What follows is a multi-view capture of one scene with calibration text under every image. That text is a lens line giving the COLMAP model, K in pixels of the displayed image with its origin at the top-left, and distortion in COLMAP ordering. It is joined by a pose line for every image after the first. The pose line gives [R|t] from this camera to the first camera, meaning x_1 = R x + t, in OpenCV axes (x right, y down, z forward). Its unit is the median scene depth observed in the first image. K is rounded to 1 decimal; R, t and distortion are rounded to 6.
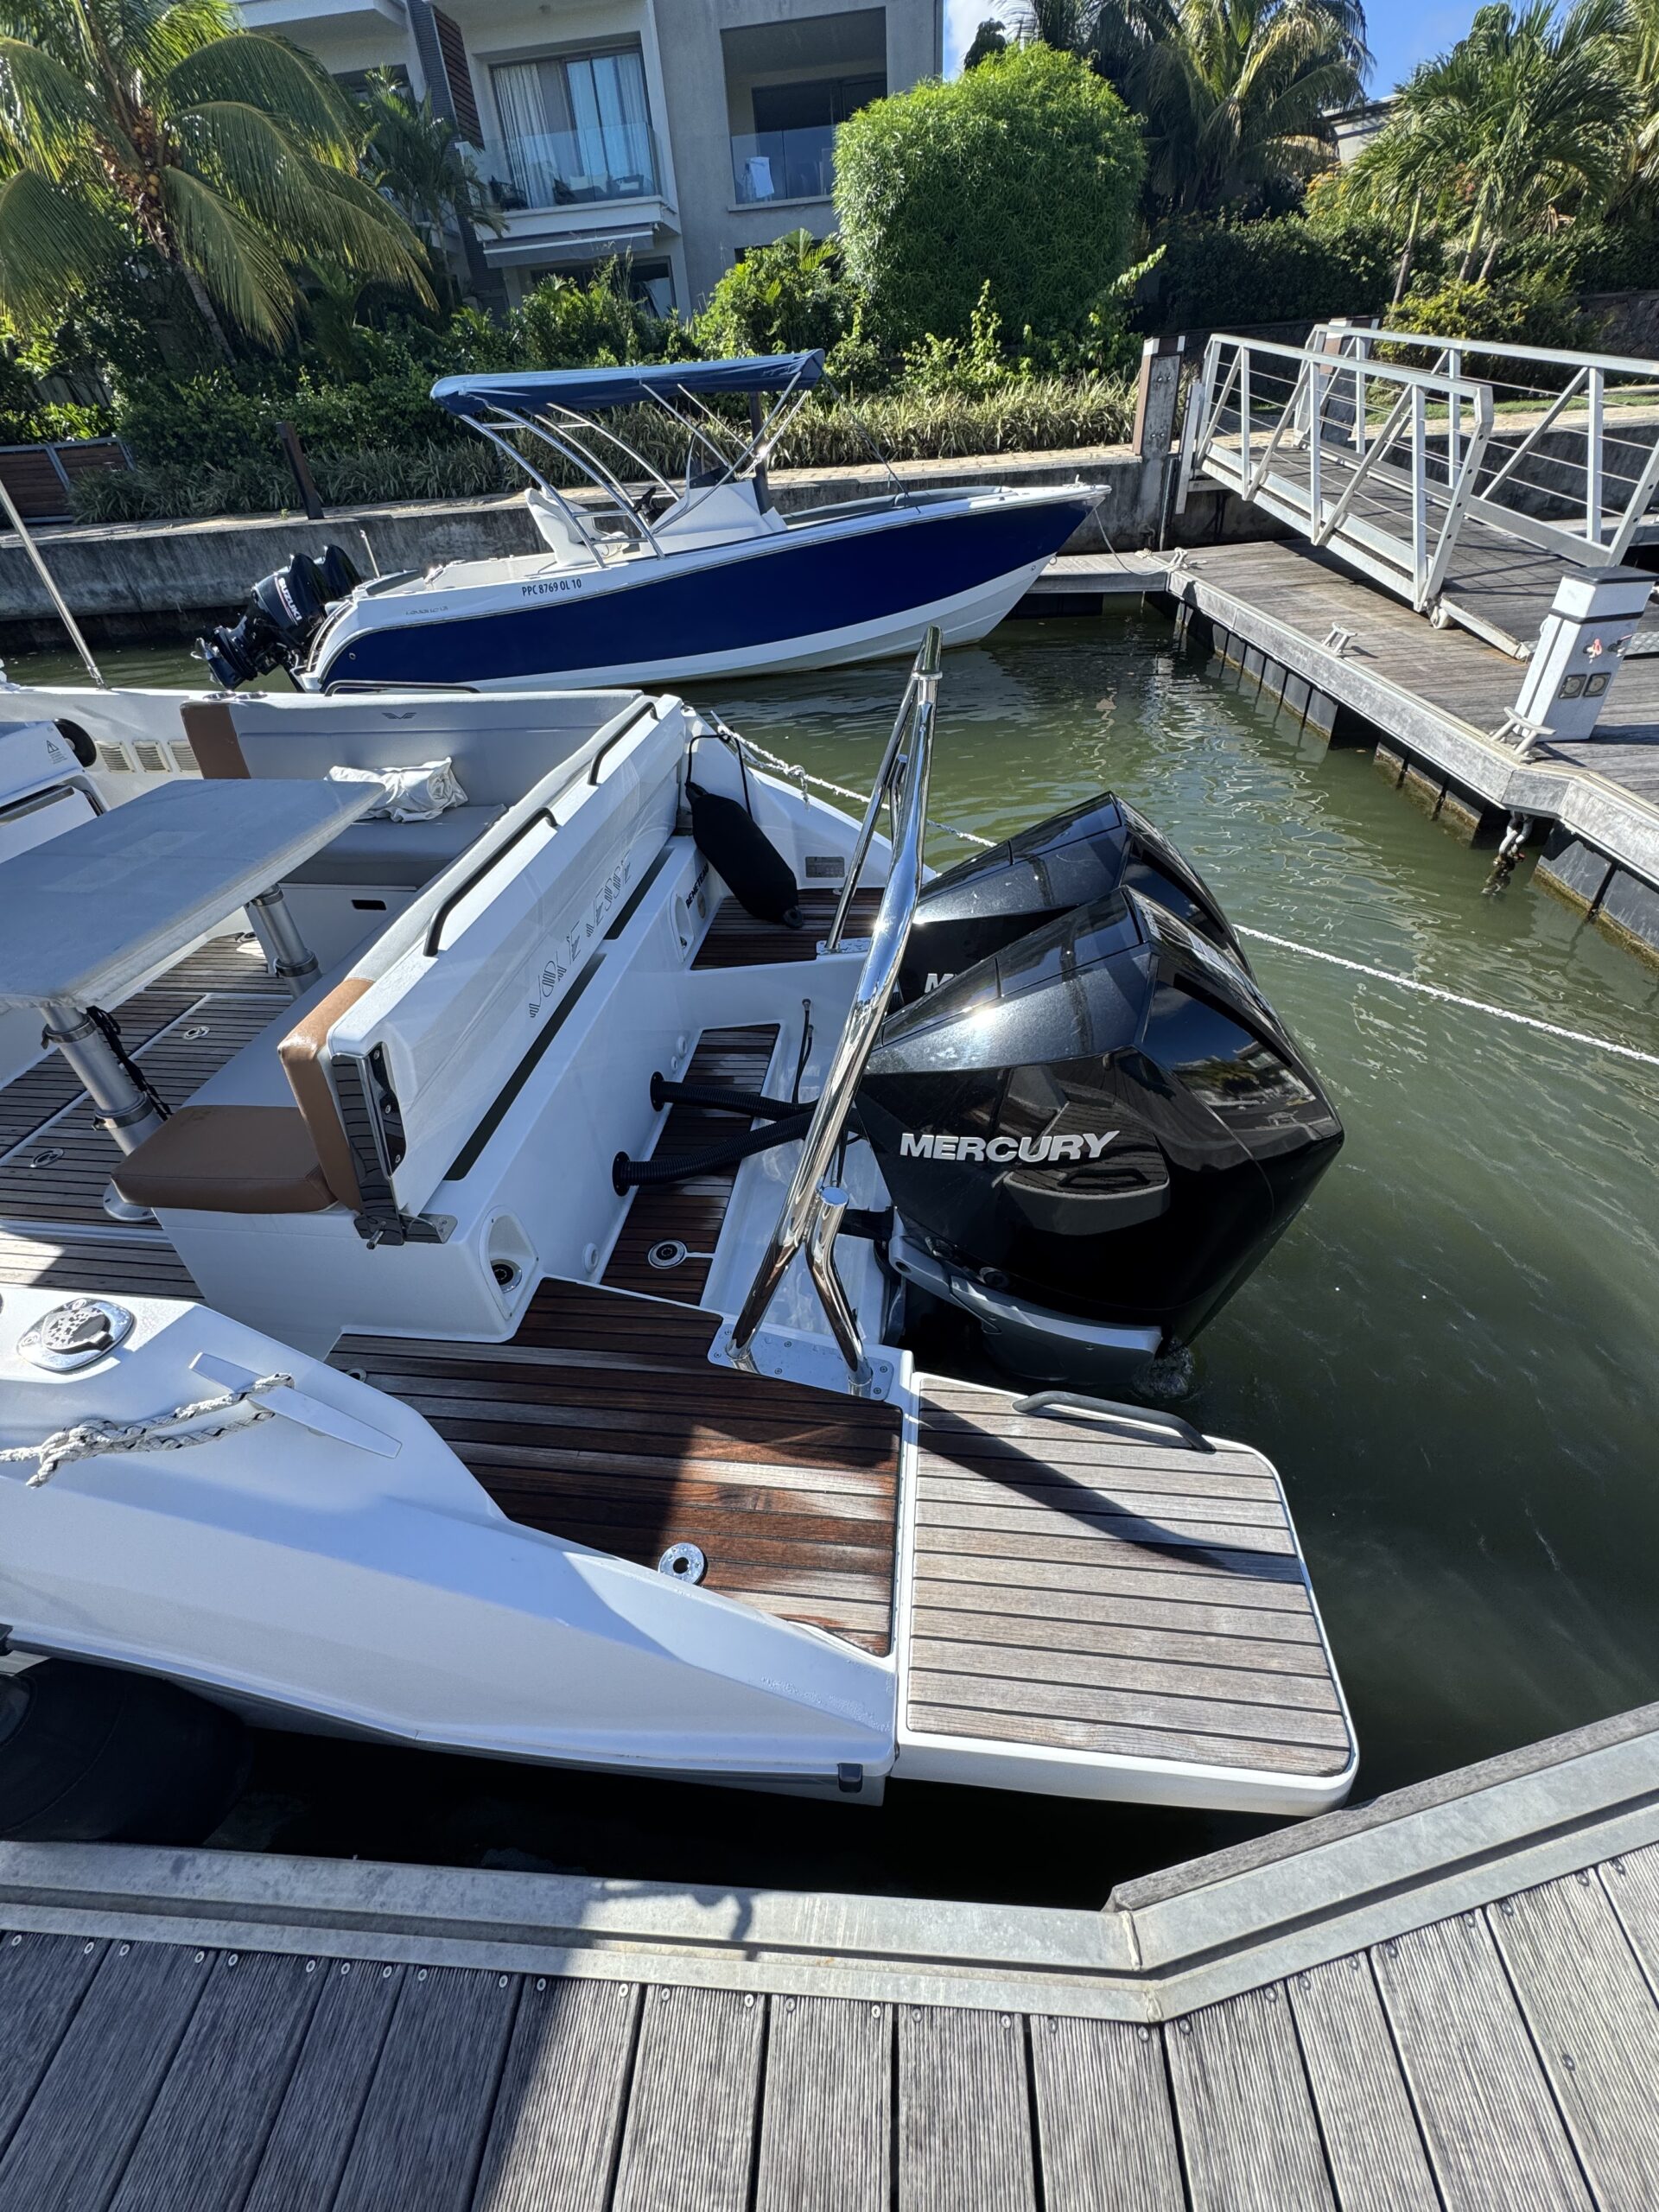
lens RADIAL K [[880.1, 0, 838.6], [0, 880.1, 1107.2], [0, 0, 1]] dist [-0.006460, 0.001057]
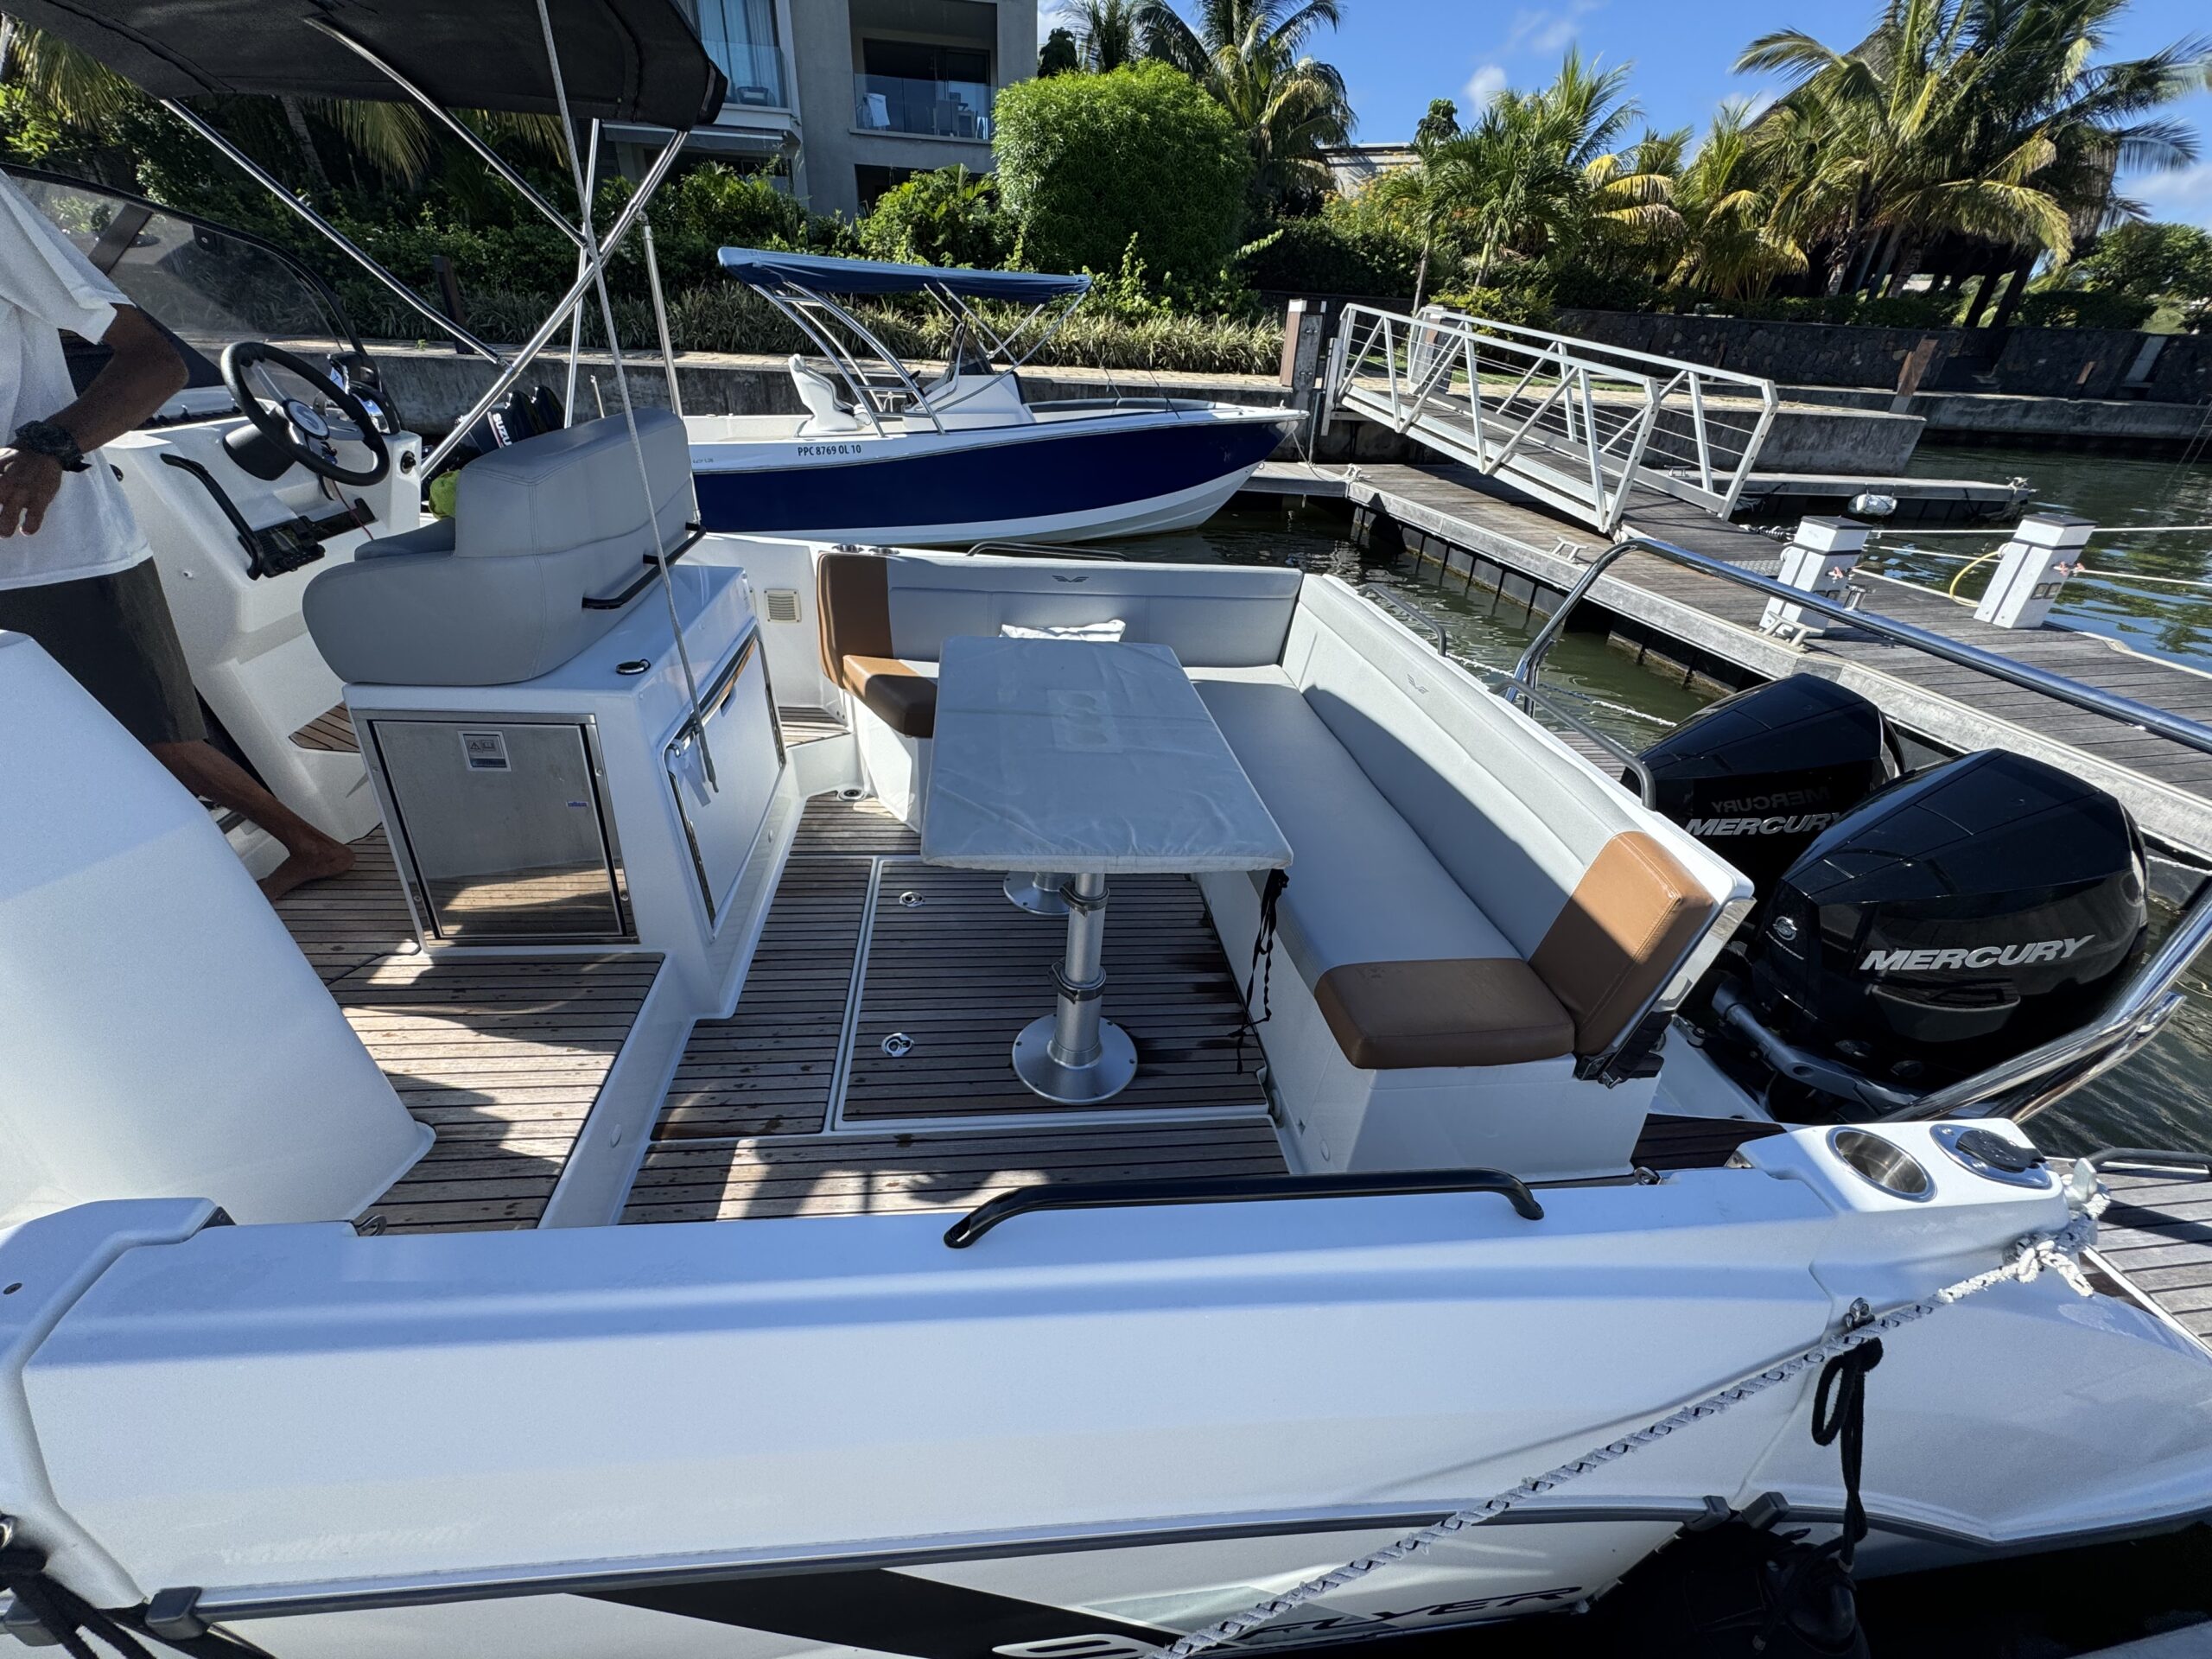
lens RADIAL K [[880.1, 0, 1109.9], [0, 880.1, 829.6], [0, 0, 1]] dist [-0.006460, 0.001057]
pose [[0.965811, -0.022767, 0.258245, -0.183472], [0.060125, 0.988647, -0.137703, -0.004639], [-0.252178, 0.148522, 0.956215, 0.015658]]
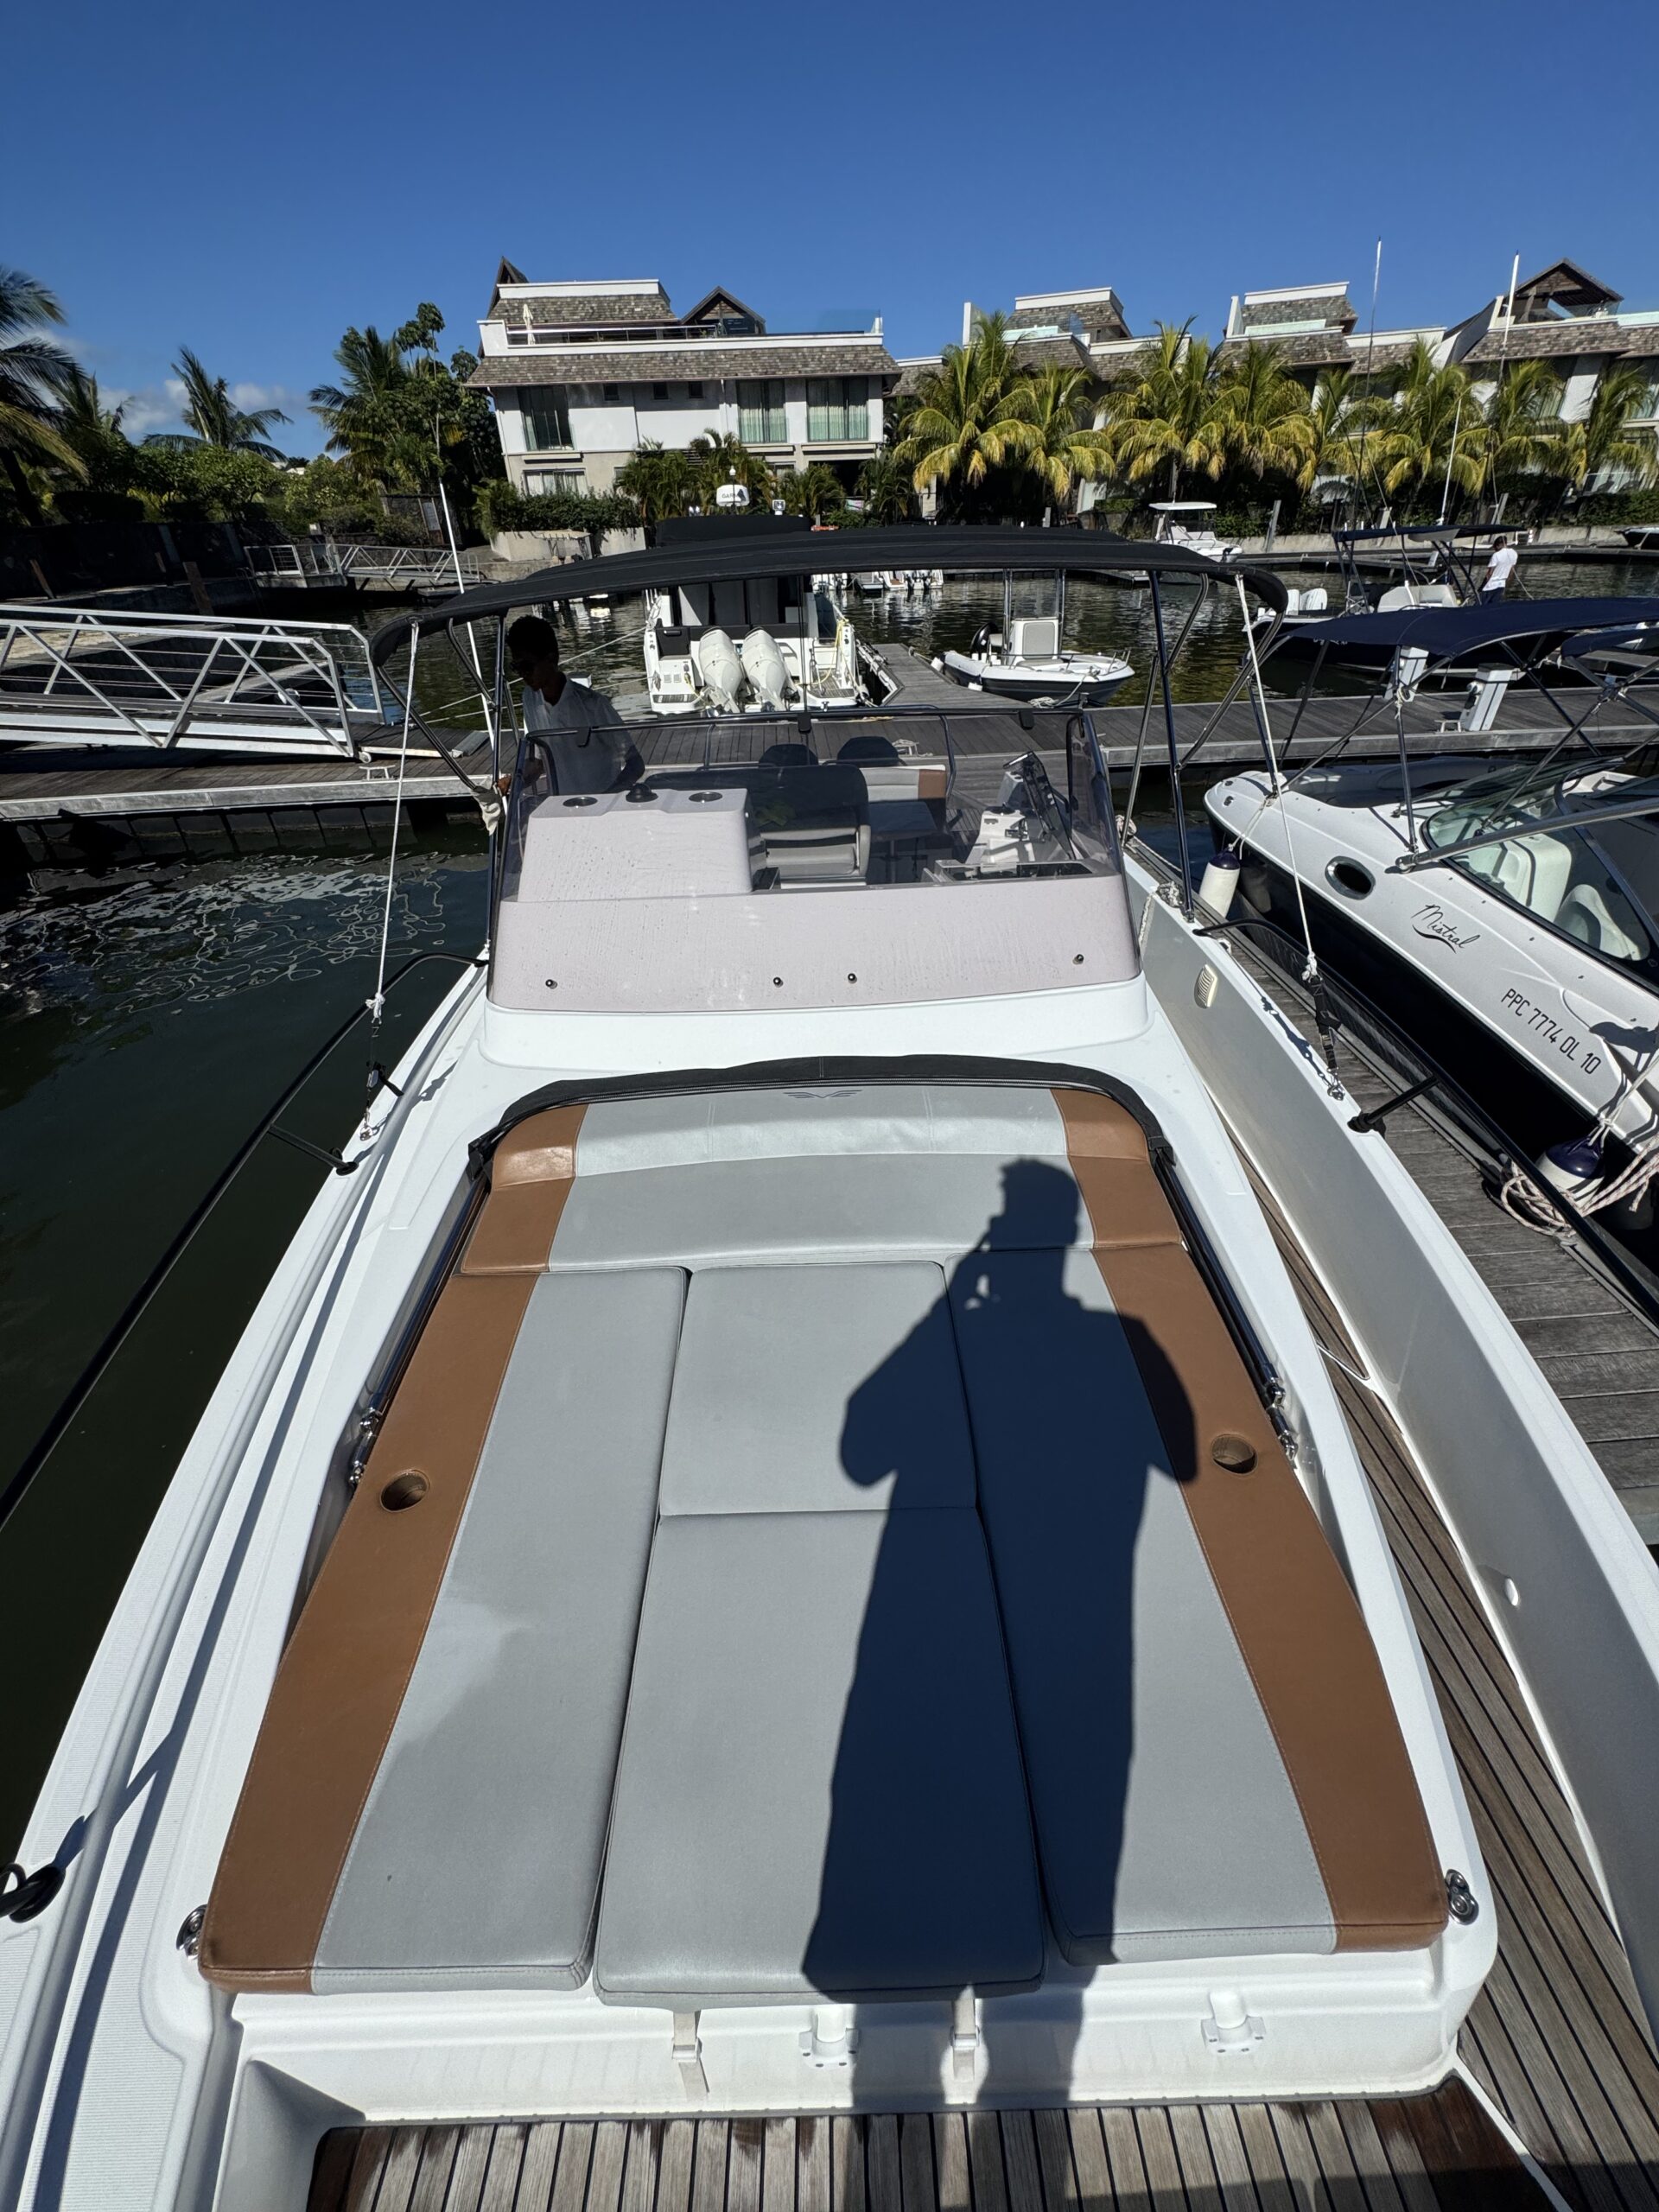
lens RADIAL K [[880.1, 0, 823.2], [0, 880.1, 1105.5], [0, 0, 1]] dist [-0.006460, 0.001057]
pose [[-0.126967, -0.492258, 0.861140, -0.601870], [0.640648, 0.622098, 0.450071, -0.167013], [-0.757264, 0.608832, 0.236378, 0.169050]]
